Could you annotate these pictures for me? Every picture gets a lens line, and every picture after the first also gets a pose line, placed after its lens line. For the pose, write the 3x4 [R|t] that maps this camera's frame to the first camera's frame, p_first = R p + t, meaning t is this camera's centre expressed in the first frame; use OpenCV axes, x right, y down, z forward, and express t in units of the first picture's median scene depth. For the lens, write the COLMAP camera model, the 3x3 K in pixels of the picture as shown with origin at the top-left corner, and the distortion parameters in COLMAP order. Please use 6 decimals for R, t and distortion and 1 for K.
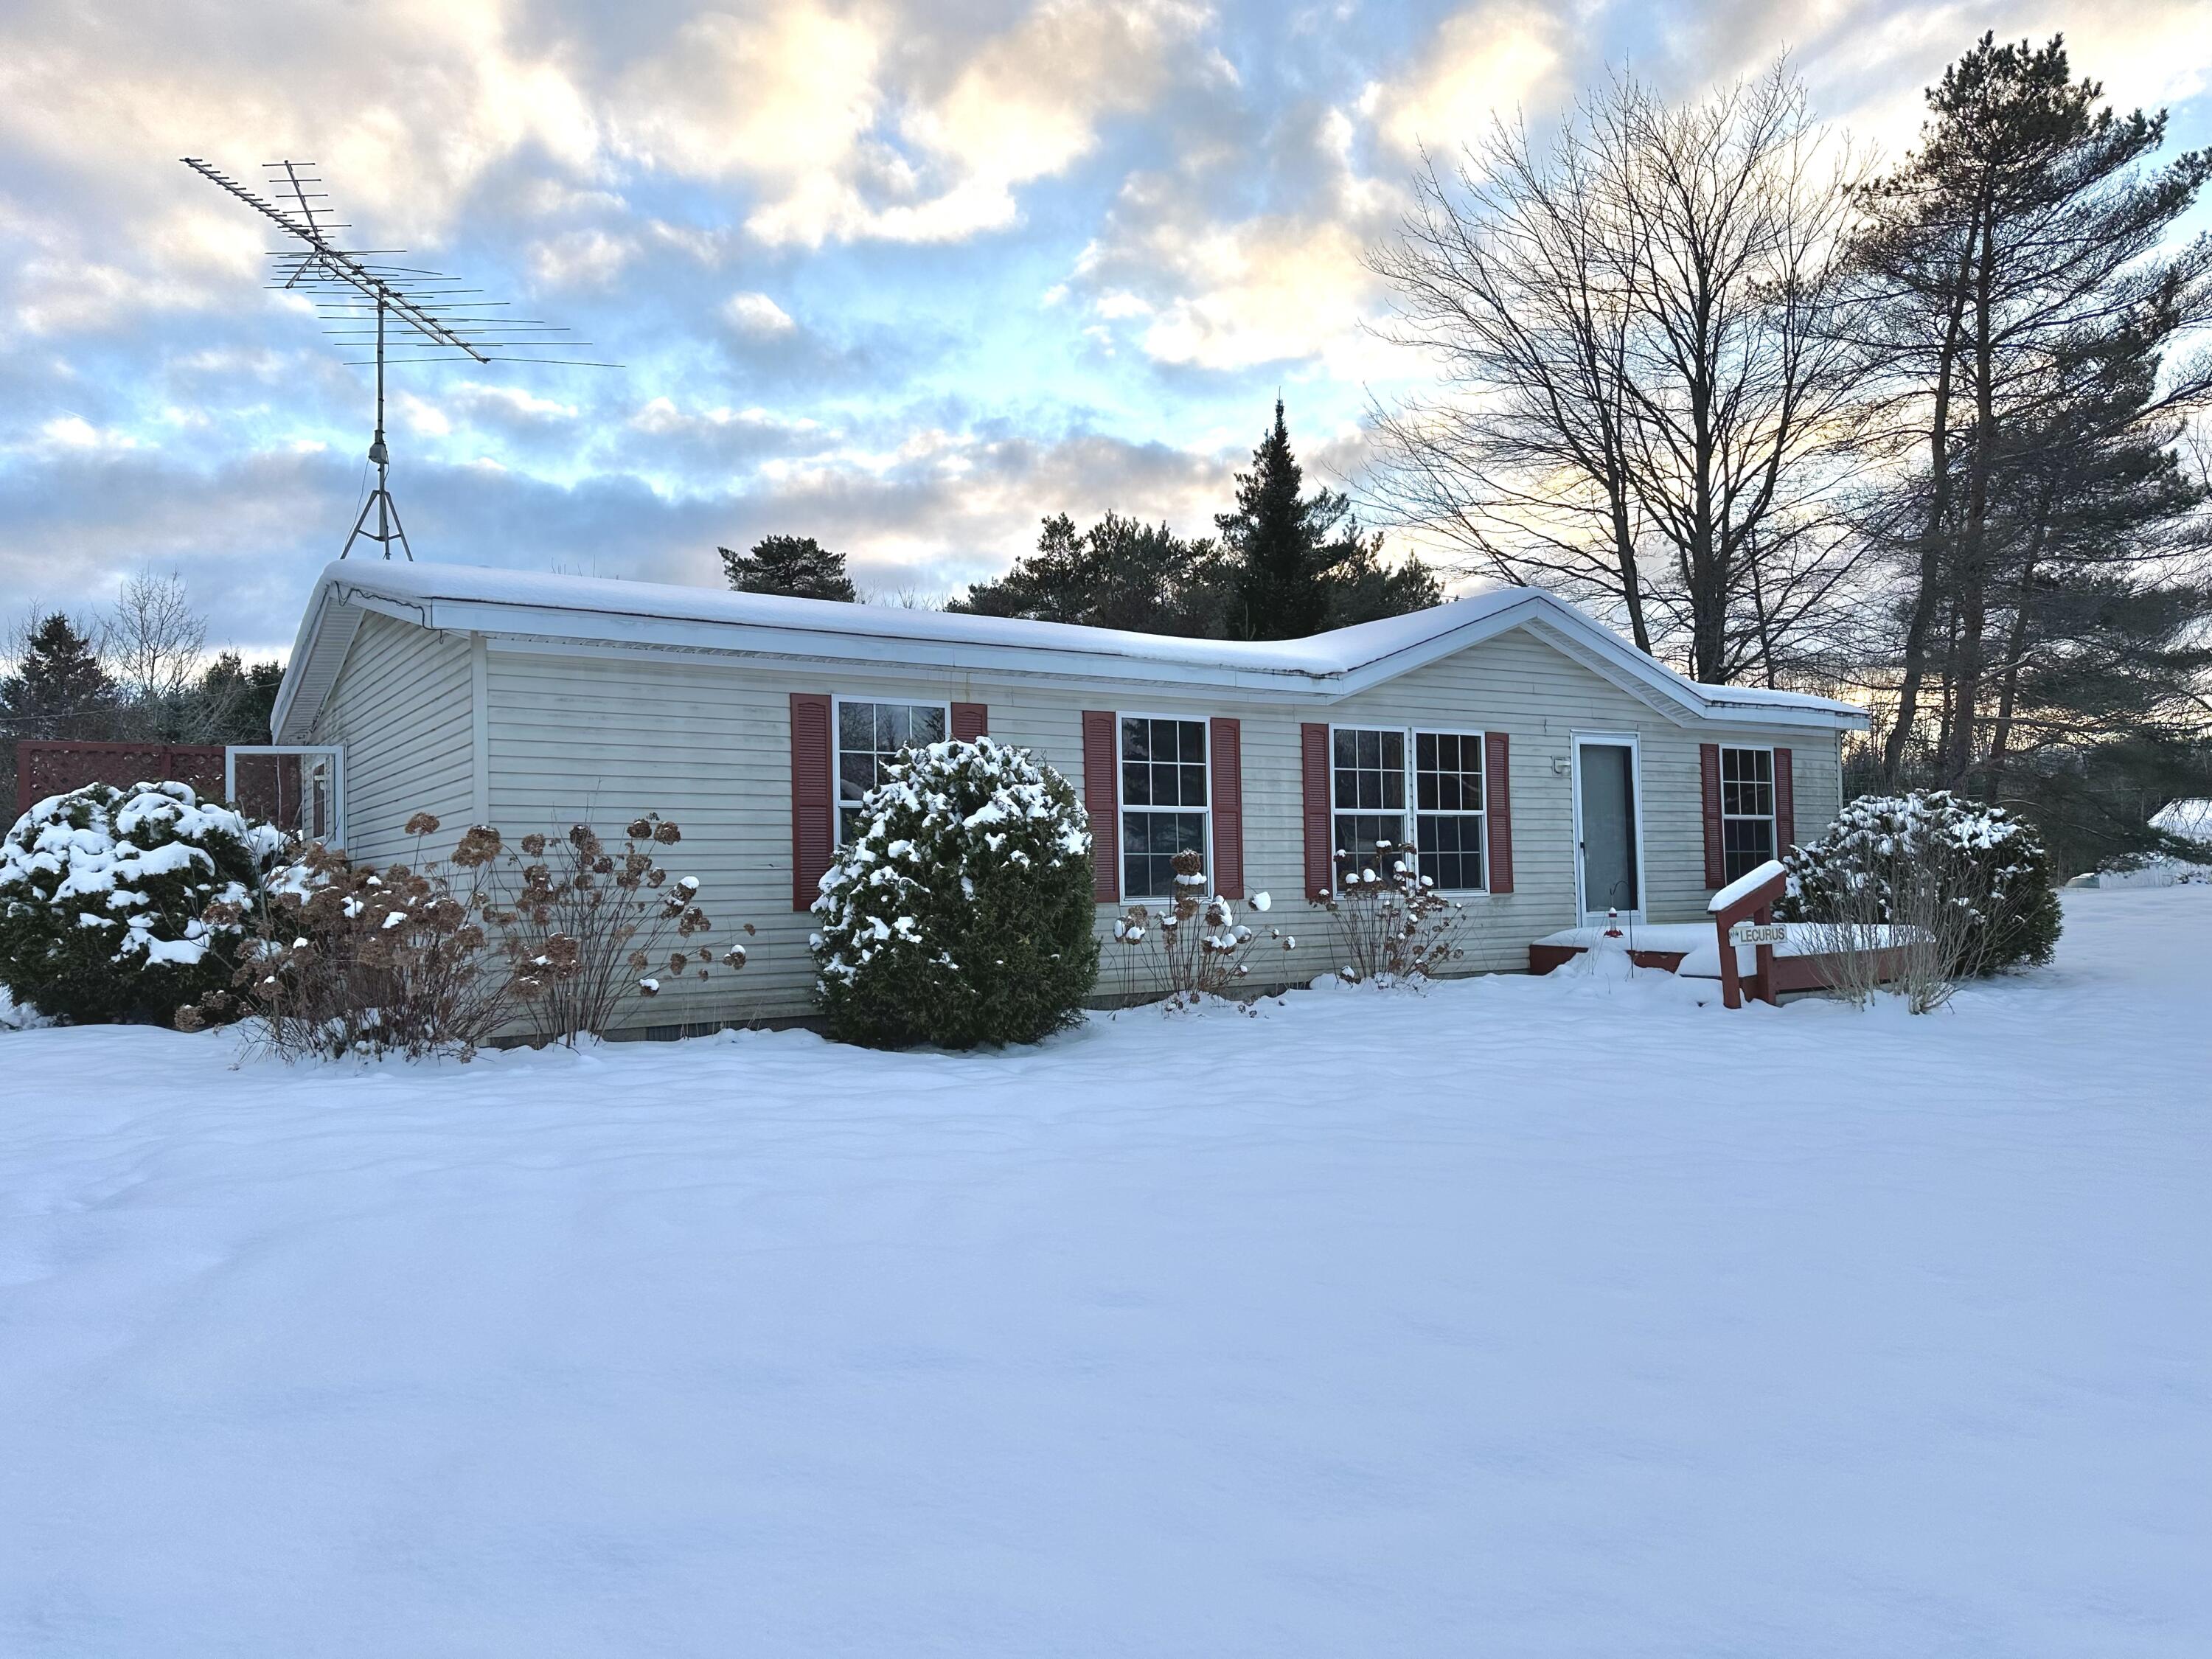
lens RADIAL K [[1511.1, 0, 1087.7], [0, 1511.1, 826.5], [0, 0, 1]] dist [0.079116, -0.120572]
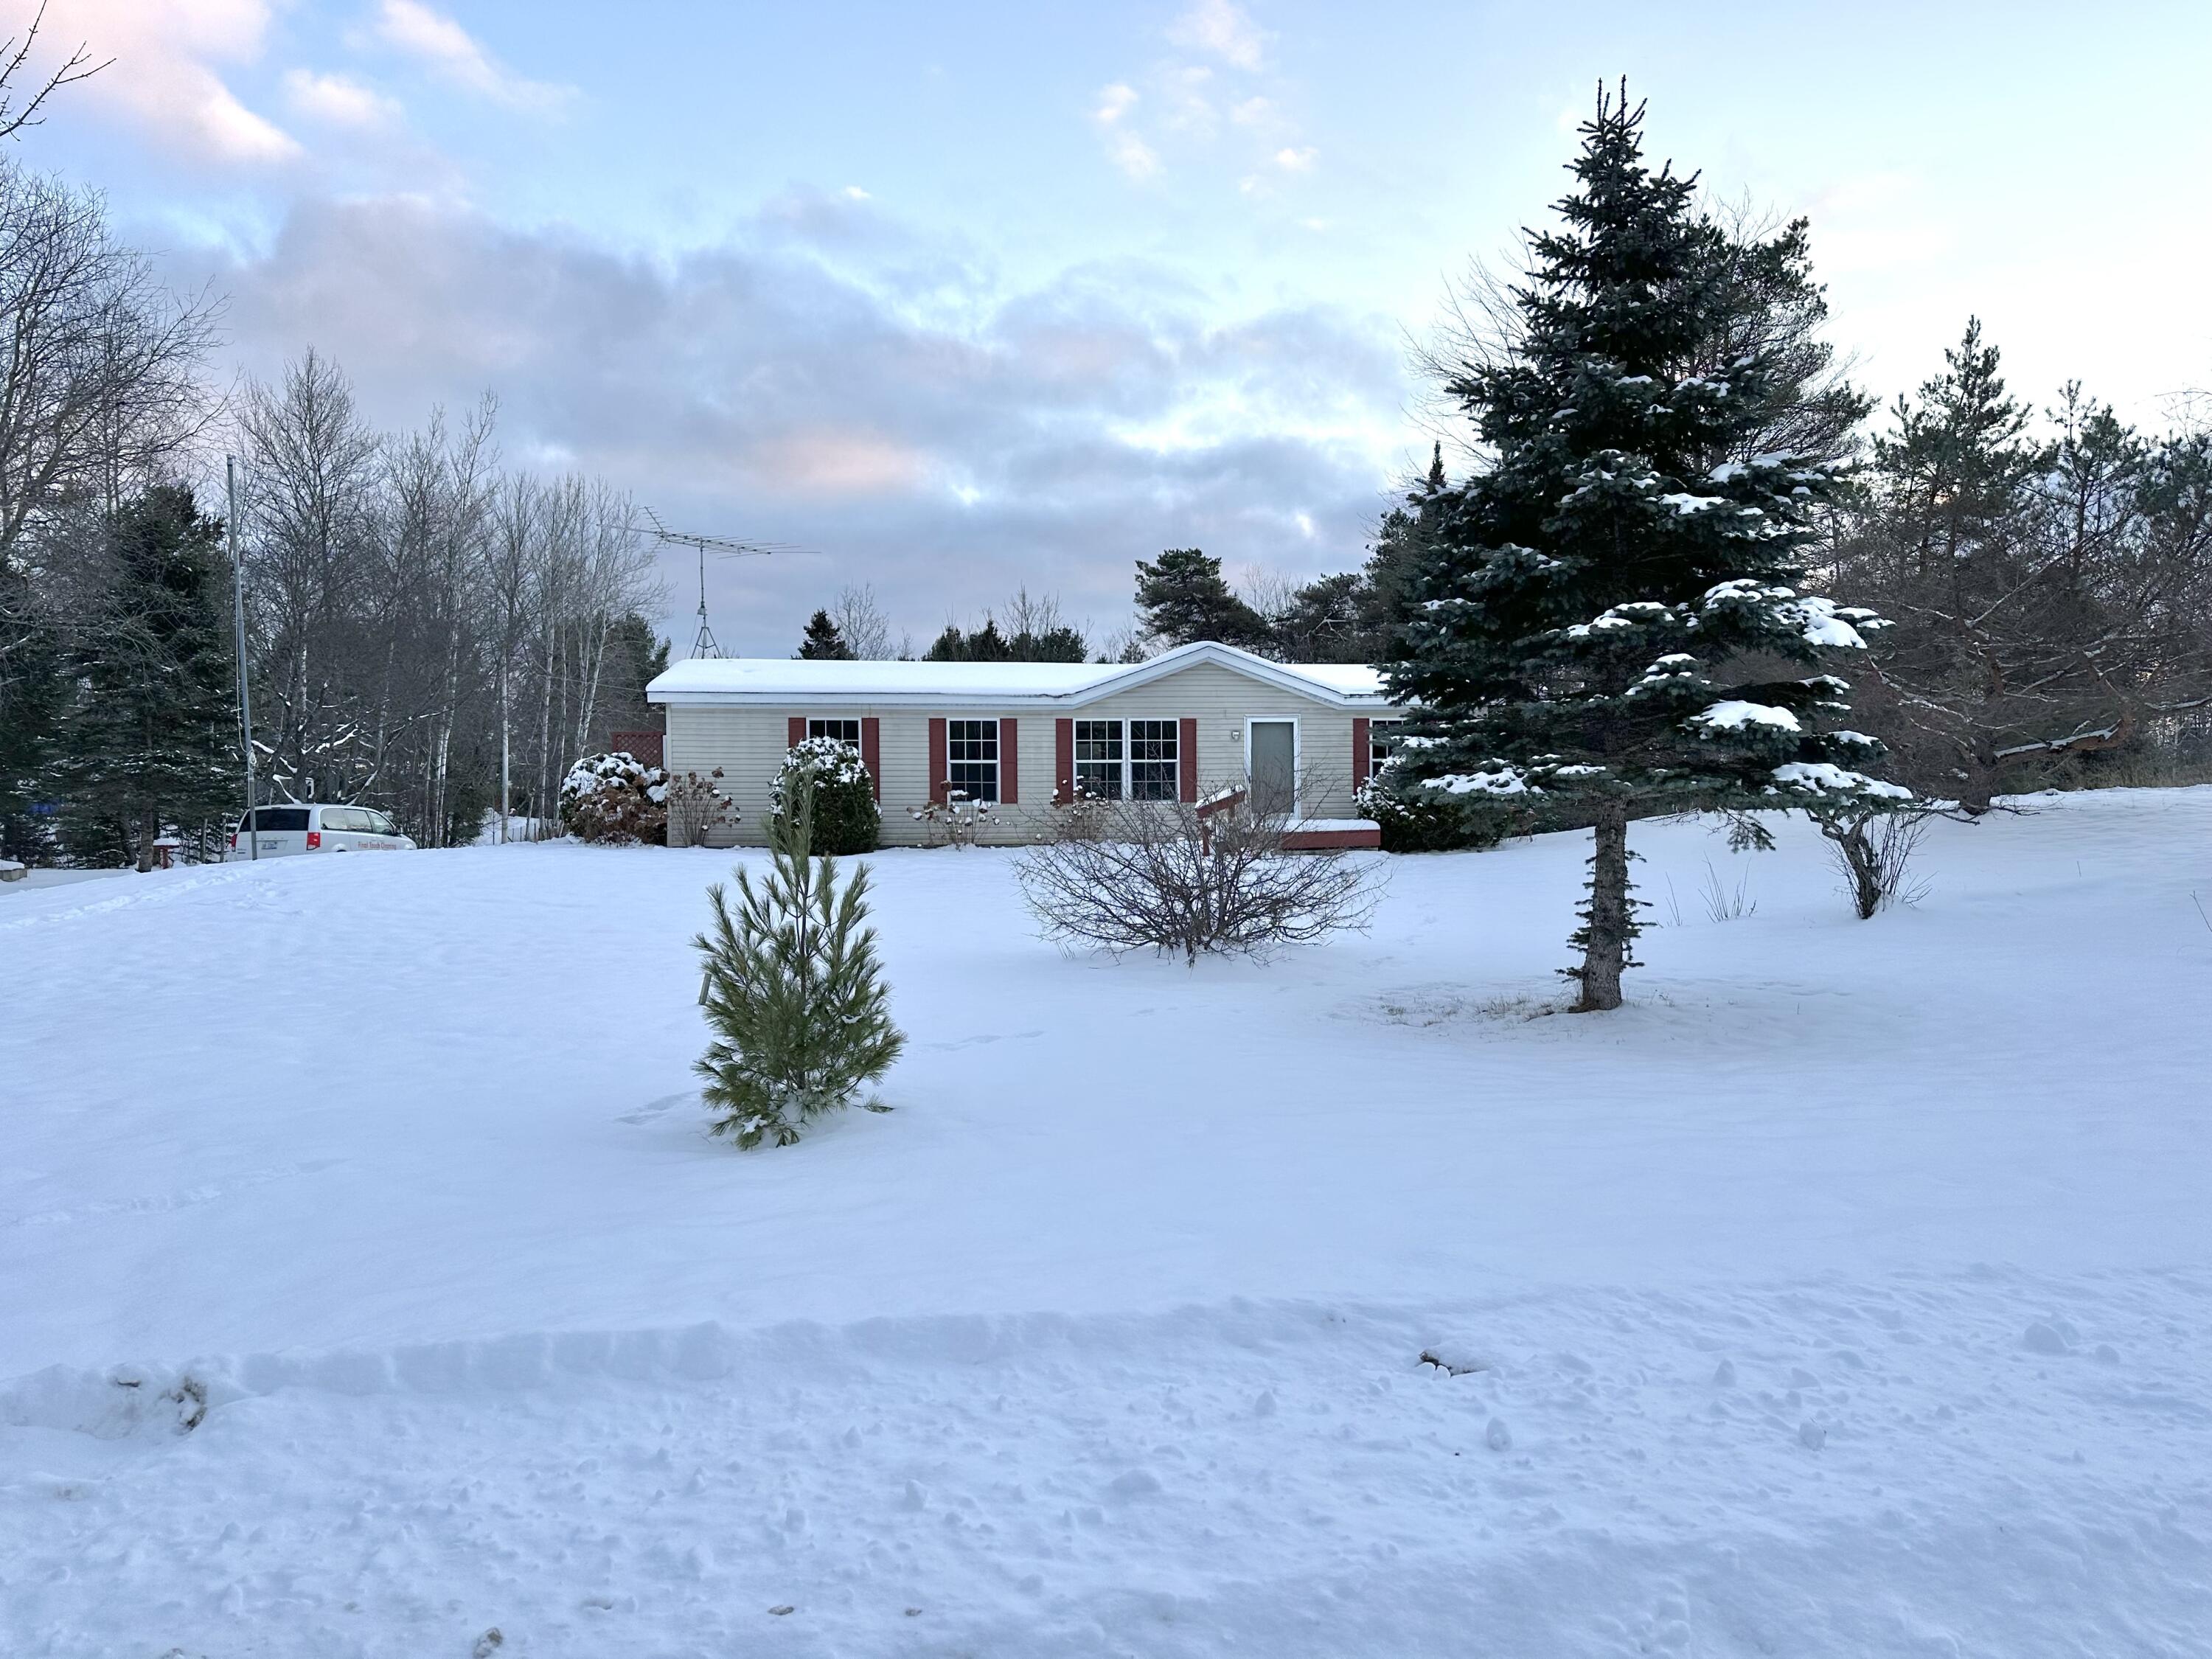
lens RADIAL K [[1511.1, 0, 1087.7], [0, 1511.1, 826.5], [0, 0, 1]] dist [0.079116, -0.120572]
pose [[0.885562, 0.016407, -0.464231, 1.131992], [0.006592, 0.998832, 0.047876, -0.020107], [0.464474, -0.045457, 0.884419, -0.803025]]
